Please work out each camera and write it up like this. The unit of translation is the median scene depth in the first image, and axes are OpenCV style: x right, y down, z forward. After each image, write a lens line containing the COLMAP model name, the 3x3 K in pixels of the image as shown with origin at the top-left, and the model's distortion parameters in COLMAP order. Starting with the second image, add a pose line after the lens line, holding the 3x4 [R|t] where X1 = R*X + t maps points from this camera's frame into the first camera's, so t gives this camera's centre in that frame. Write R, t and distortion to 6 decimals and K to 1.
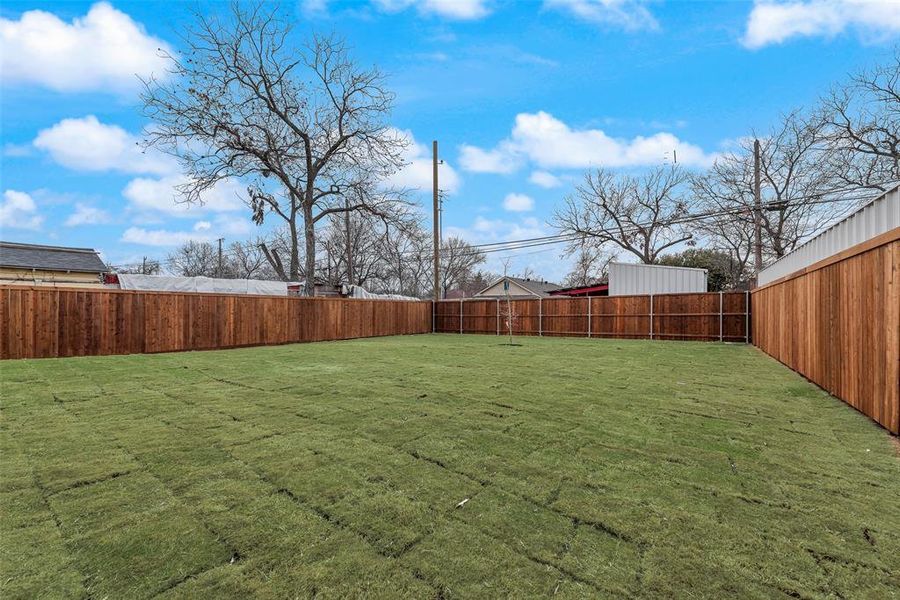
lens RADIAL K [[353.8, 0, 450.0], [0, 353.8, 300.0], [0, 0, 1]] dist [0.004449, -0.000013]
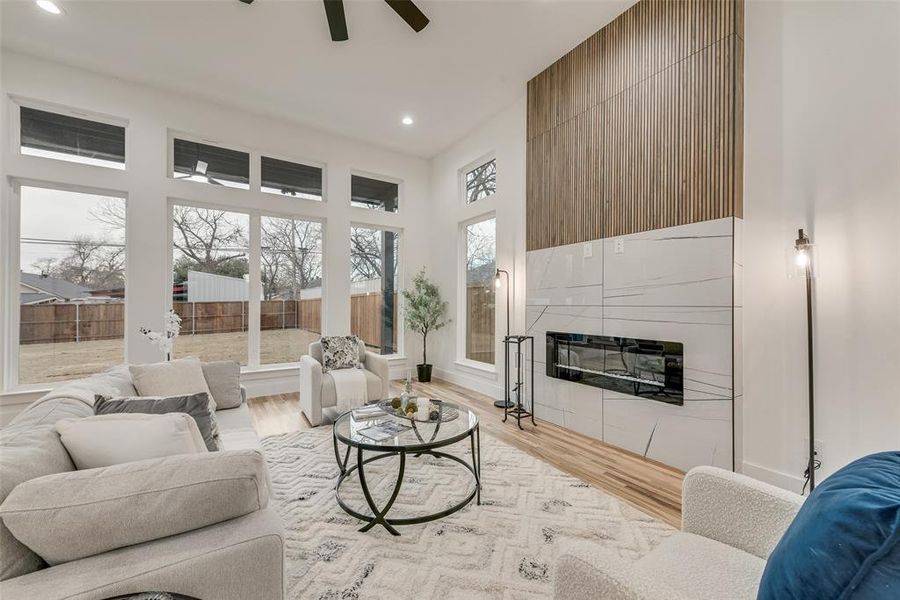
lens RADIAL K [[353.8, 0, 450.0], [0, 353.8, 300.0], [0, 0, 1]] dist [0.004449, -0.000013]
pose [[0.352791, 0.006890, 0.935677, -0.391331], [-0.014889, 0.999888, -0.001749, -0.024531], [-0.935584, -0.013314, 0.352854, -0.260999]]
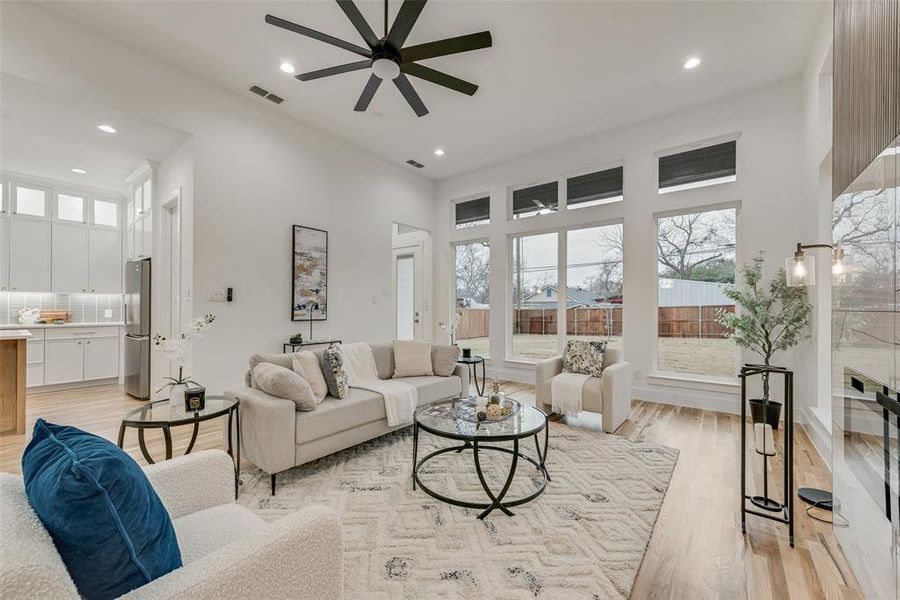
lens RADIAL K [[350.6, 0, 447.8], [0, 350.6, 305.0], [0, 0, 1]] dist [0.002604, 0.000227]
pose [[0.999441, -0.004187, -0.033175, -0.298678], [0.004407, 0.999969, 0.006570, -0.025054], [0.033146, -0.006713, 0.999428, -0.328715]]
